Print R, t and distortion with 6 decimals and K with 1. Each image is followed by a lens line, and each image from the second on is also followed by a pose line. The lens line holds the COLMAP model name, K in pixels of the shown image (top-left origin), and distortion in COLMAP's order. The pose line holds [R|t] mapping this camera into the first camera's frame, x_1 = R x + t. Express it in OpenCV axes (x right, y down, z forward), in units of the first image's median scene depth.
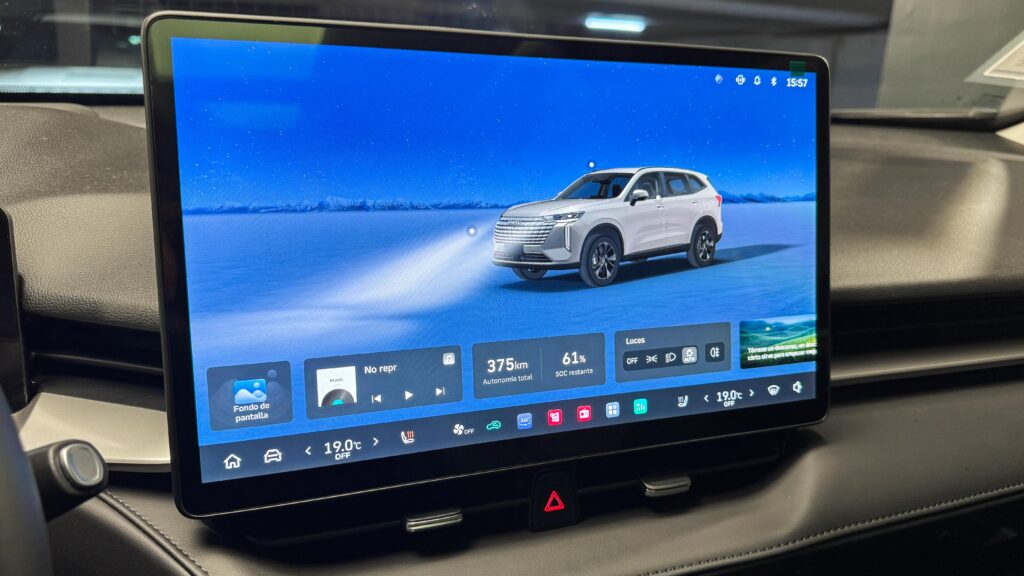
lens RADIAL K [[728.3, 0, 516.6], [0, 728.3, 281.8], [0, 0, 1]] dist [0.045772, -0.068223]
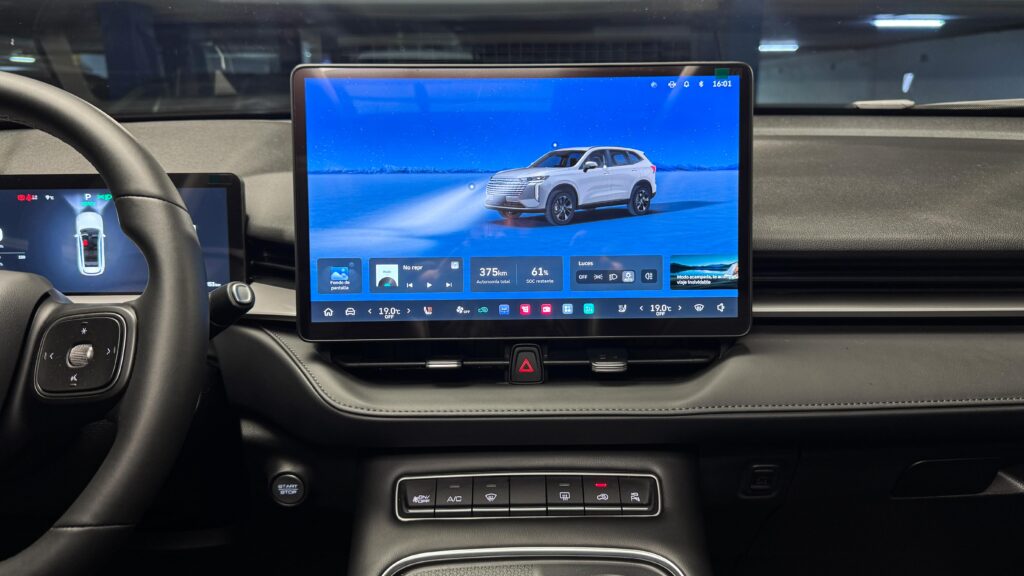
lens RADIAL K [[728.3, 0, 522.2], [0, 728.3, 267.1], [0, 0, 1]] dist [0.045772, -0.068223]
pose [[0.940577, 0.030661, -0.338192, 0.565833], [-0.043642, 0.998571, -0.030844, 0.145652], [0.336763, 0.043771, 0.940571, -0.451190]]
